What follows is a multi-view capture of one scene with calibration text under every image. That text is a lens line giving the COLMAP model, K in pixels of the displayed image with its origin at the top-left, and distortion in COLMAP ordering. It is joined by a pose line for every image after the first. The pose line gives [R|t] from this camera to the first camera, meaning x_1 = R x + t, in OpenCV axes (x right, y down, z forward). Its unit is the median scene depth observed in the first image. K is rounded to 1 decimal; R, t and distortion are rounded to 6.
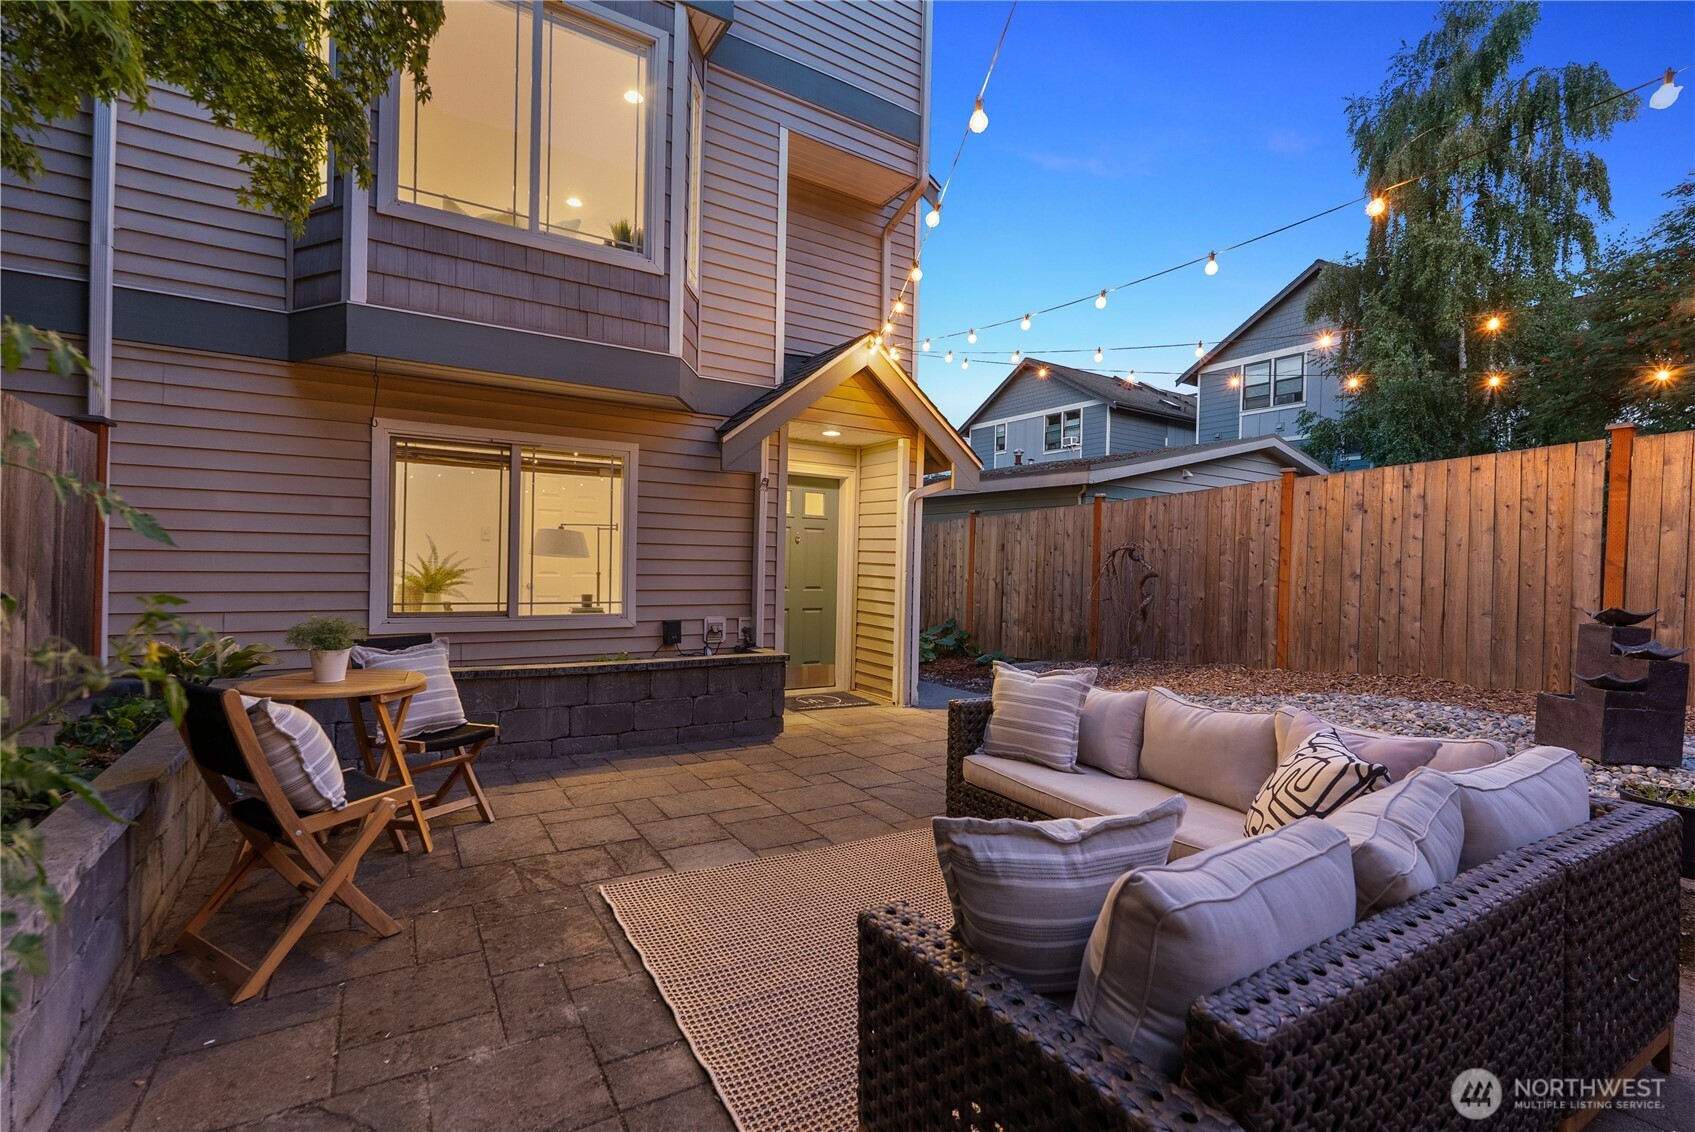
lens RADIAL K [[744.3, 0, 852.0], [0, 744.3, 556.0], [0, 0, 1]] dist [-0.004826, 0.000393]
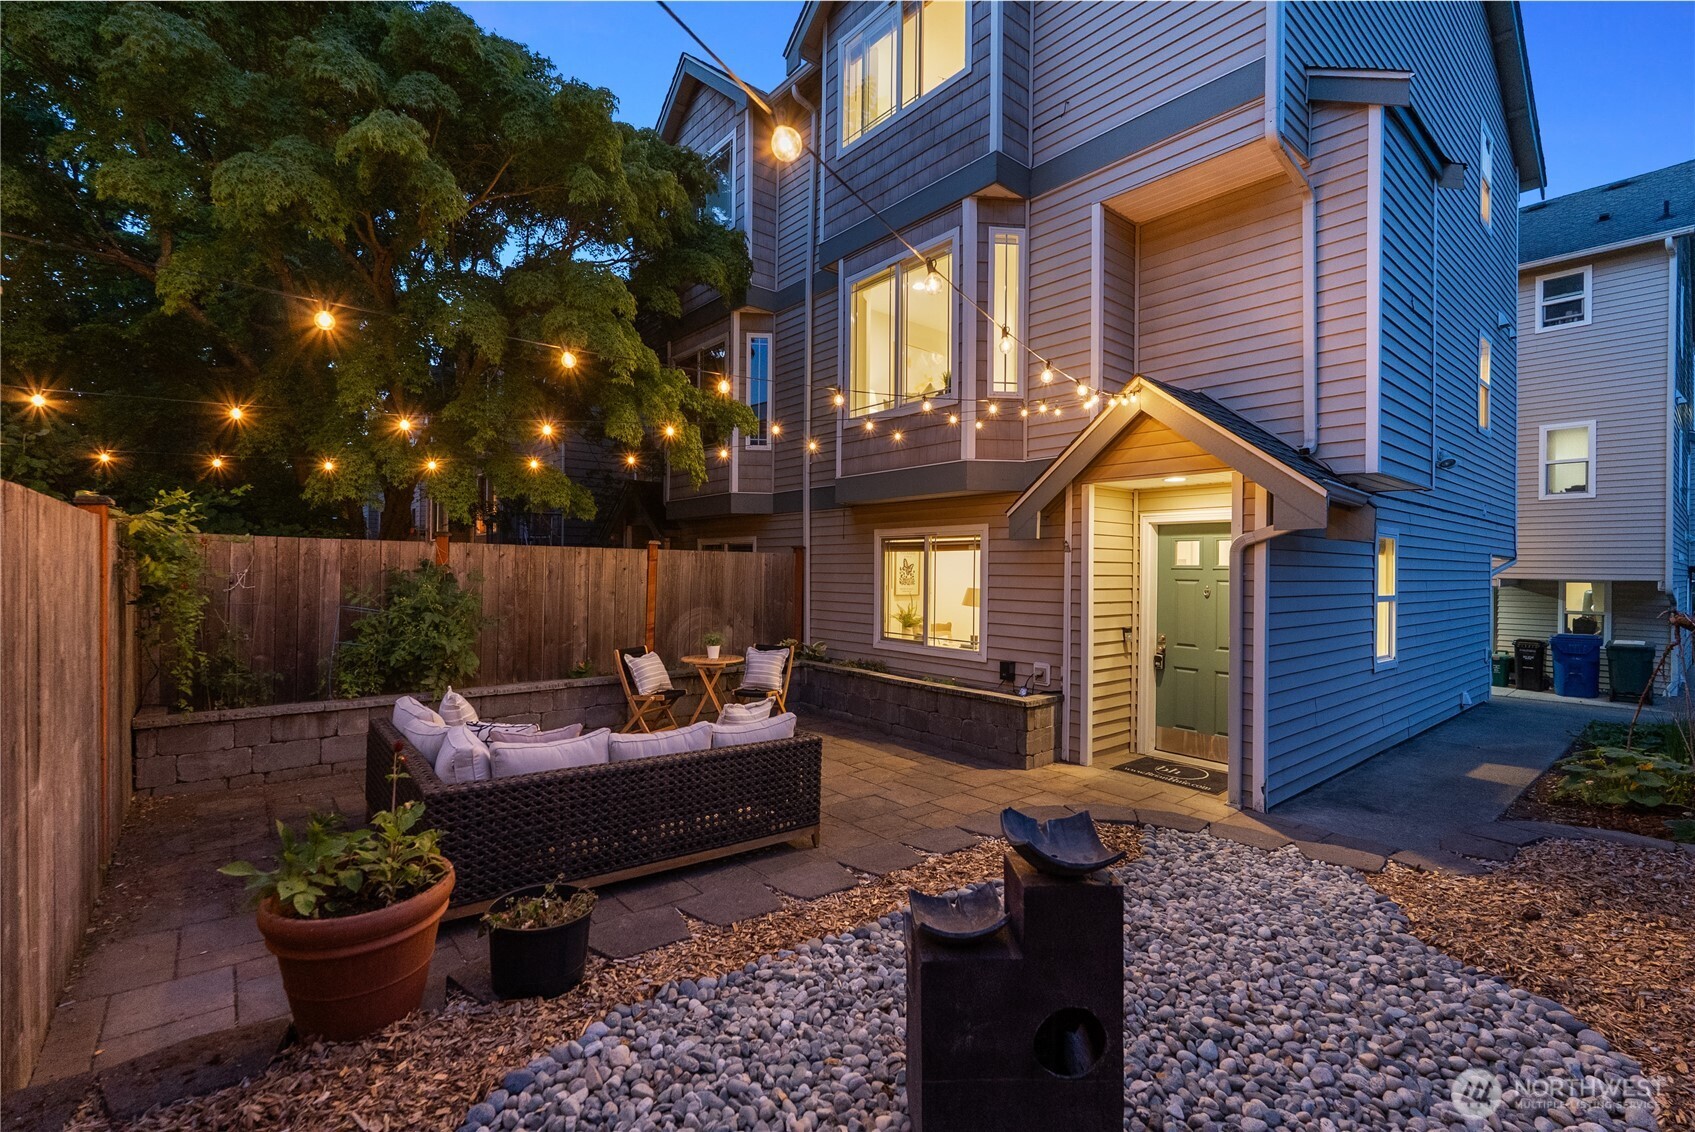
lens RADIAL K [[744.3, 0, 838.9], [0, 744.3, 575.4], [0, 0, 1]] dist [-0.004826, 0.000393]
pose [[0.114811, -0.015905, -0.993260, 1.051041], [0.000961, 0.999873, -0.015900, -0.040840], [0.993387, 0.000871, 0.114812, 0.634666]]
